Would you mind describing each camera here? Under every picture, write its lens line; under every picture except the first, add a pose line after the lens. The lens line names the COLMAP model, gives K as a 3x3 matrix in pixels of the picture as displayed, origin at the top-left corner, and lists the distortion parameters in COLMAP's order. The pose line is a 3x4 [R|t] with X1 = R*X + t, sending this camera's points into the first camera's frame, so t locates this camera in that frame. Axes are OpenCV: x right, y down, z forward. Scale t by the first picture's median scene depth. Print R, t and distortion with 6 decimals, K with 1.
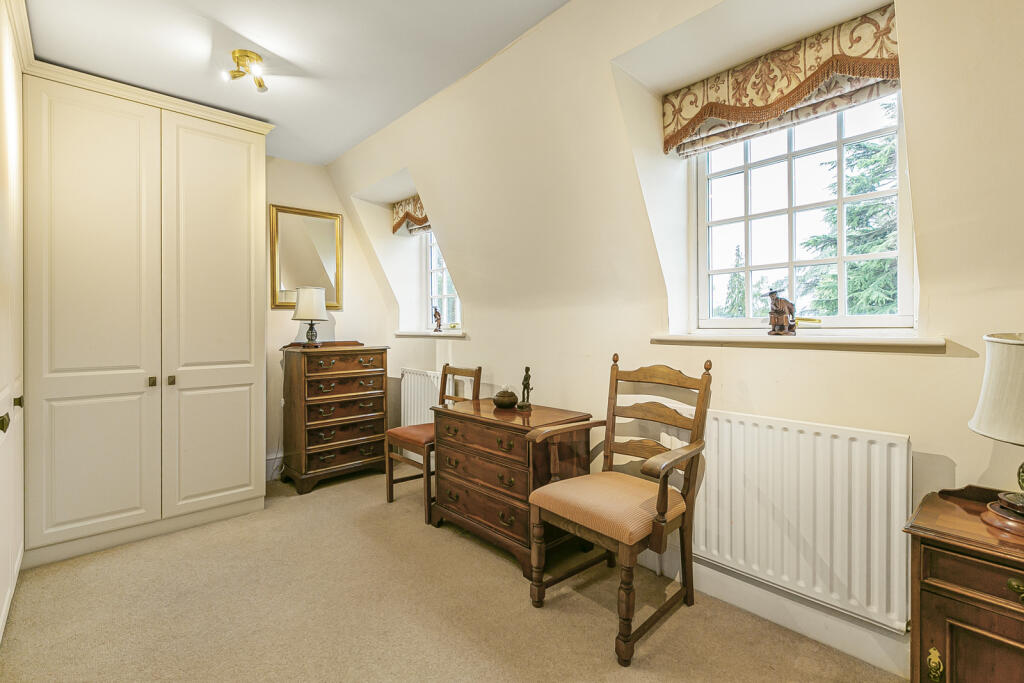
lens RADIAL K [[463.9, 0, 508.9], [0, 463.9, 333.7], [0, 0, 1]] dist [0.002776, -0.002263]
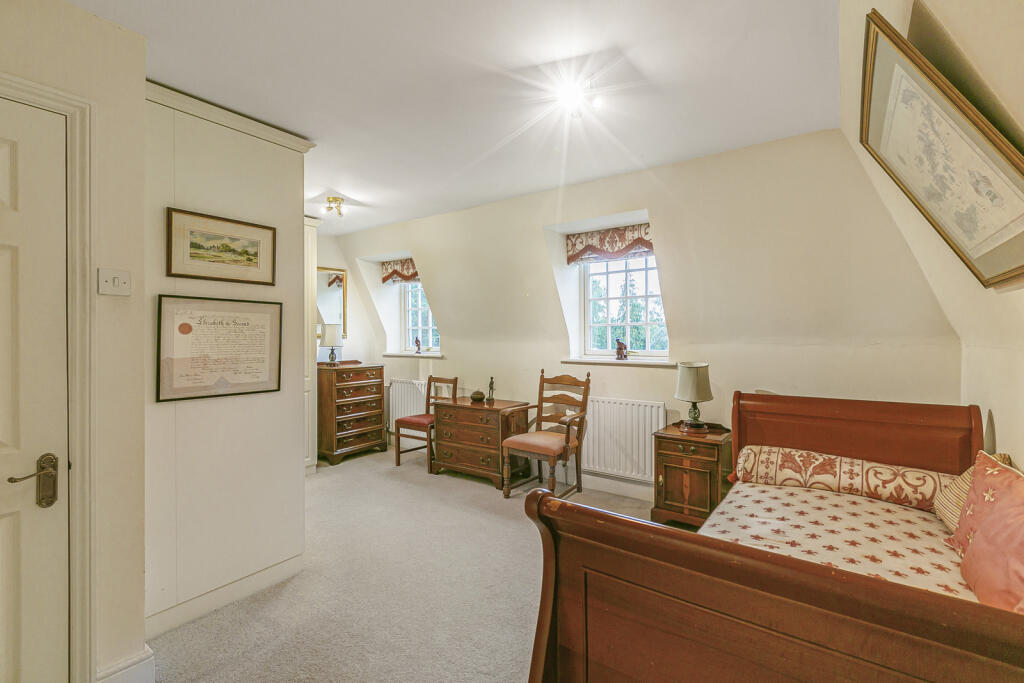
lens RADIAL K [[463.9, 0, 512.4], [0, 463.9, 337.7], [0, 0, 1]] dist [0.002776, -0.002263]
pose [[0.977816, 0.000845, 0.209463, -0.276612], [0.001191, 0.999953, -0.009592, -0.063970], [-0.209462, 0.009629, 0.977769, -0.789525]]
